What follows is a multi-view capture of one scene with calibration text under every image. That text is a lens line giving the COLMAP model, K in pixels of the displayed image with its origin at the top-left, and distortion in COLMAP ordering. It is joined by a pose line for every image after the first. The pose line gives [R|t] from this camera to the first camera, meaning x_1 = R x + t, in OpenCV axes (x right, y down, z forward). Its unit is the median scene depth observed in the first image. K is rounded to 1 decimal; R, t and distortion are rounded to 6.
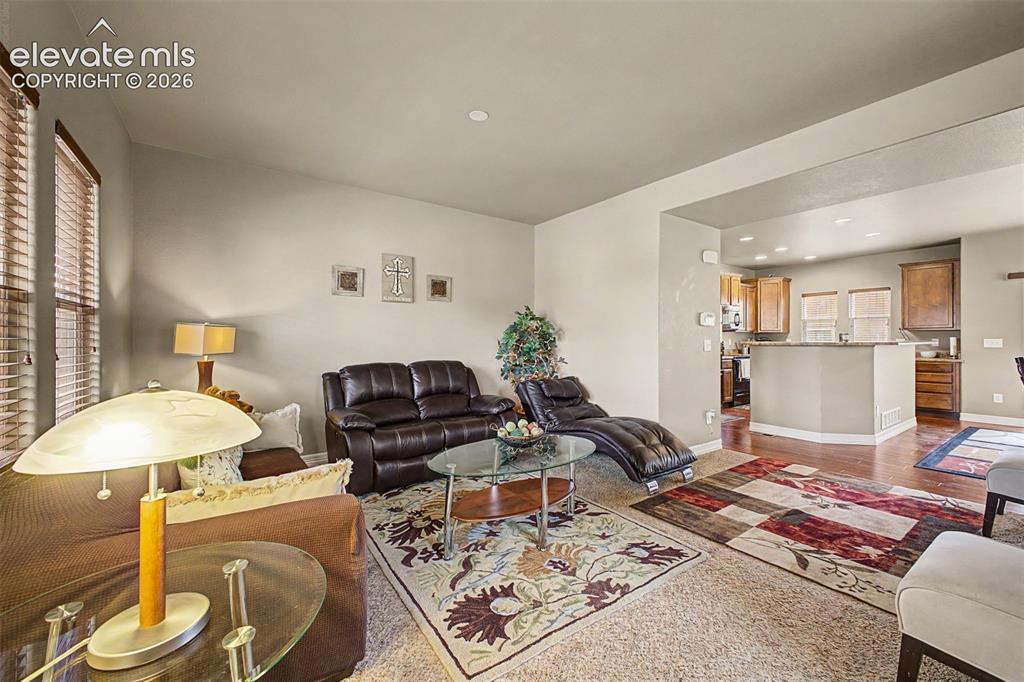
lens RADIAL K [[400.9, 0, 503.3], [0, 400.9, 339.0], [0, 0, 1]] dist [0.015215, -0.002282]
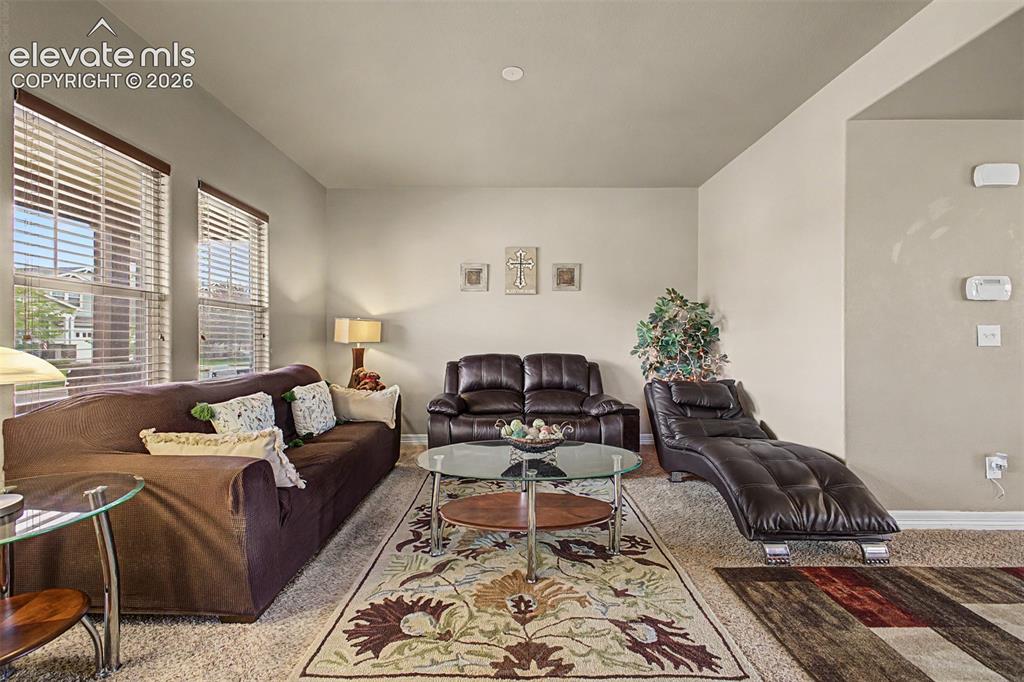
lens RADIAL K [[400.9, 0, 507.6], [0, 400.9, 340.3], [0, 0, 1]] dist [0.015215, -0.002282]
pose [[0.825183, 0.001913, -0.564862, 0.356966], [0.000401, 0.999992, 0.003973, 0.024357], [0.564865, -0.003505, 0.825176, 0.210866]]
